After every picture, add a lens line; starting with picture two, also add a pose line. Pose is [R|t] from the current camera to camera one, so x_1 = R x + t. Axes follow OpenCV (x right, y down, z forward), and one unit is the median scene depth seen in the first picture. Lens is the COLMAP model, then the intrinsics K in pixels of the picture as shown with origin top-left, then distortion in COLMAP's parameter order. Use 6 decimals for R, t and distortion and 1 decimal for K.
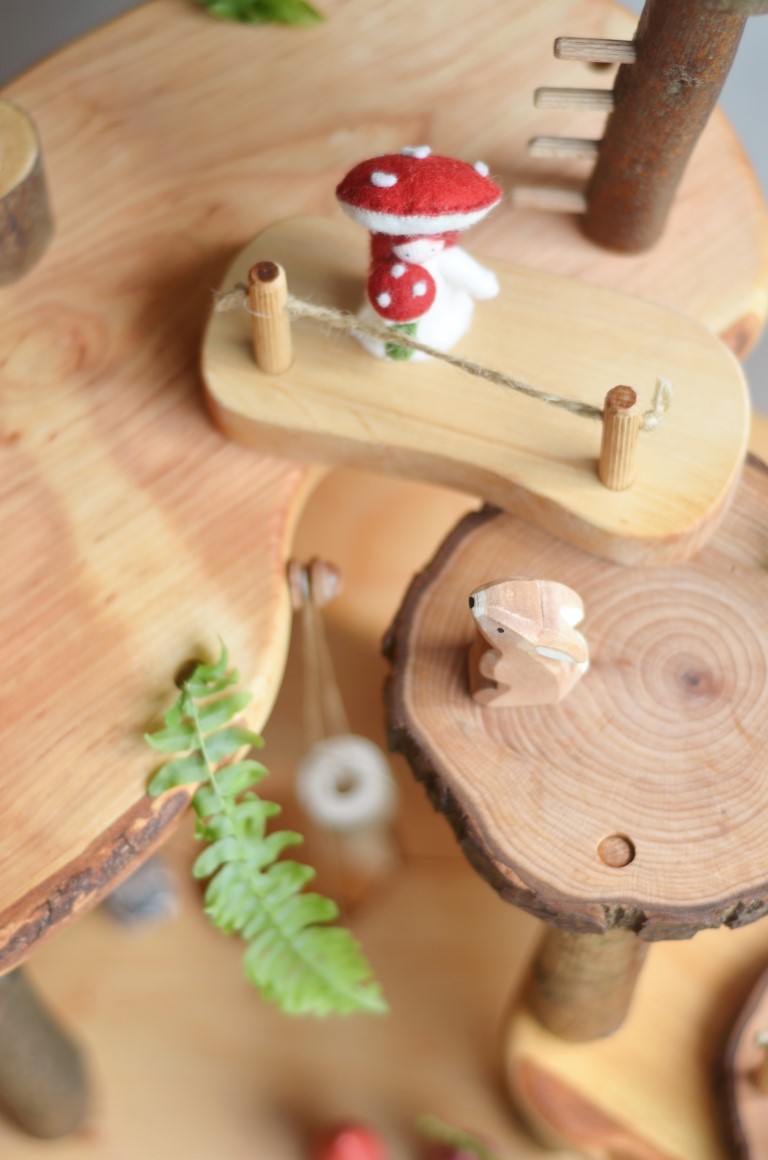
lens RADIAL K [[2804.6, 0, 384.0], [0, 2804.6, 580.0], [0, 0, 1]] dist [-0.035885, -0.293865]
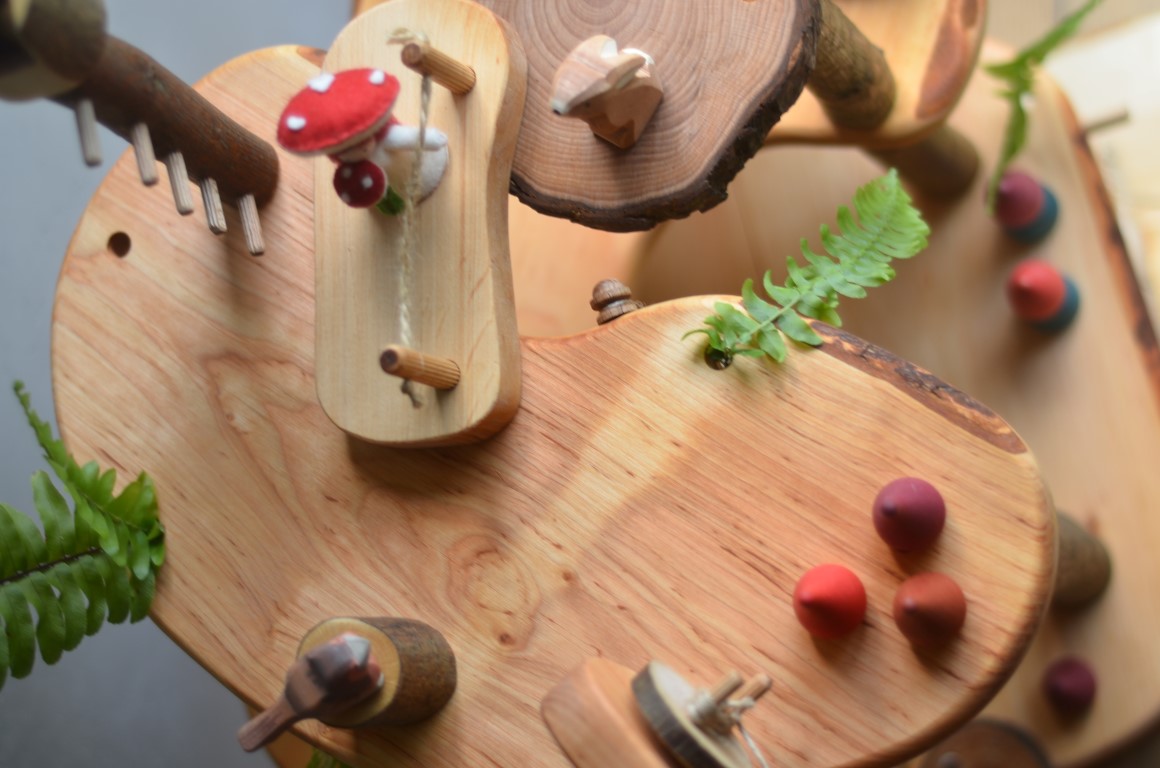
lens RADIAL K [[2804.6, 0, 580.0], [0, 2804.6, 384.0], [0, 0, 1]] dist [-0.035885, -0.293865]
pose [[-0.290906, -0.929722, 0.225811, -0.343372], [0.955313, -0.269325, 0.121821, -0.177994], [-0.052444, 0.251159, 0.966524, -0.176291]]
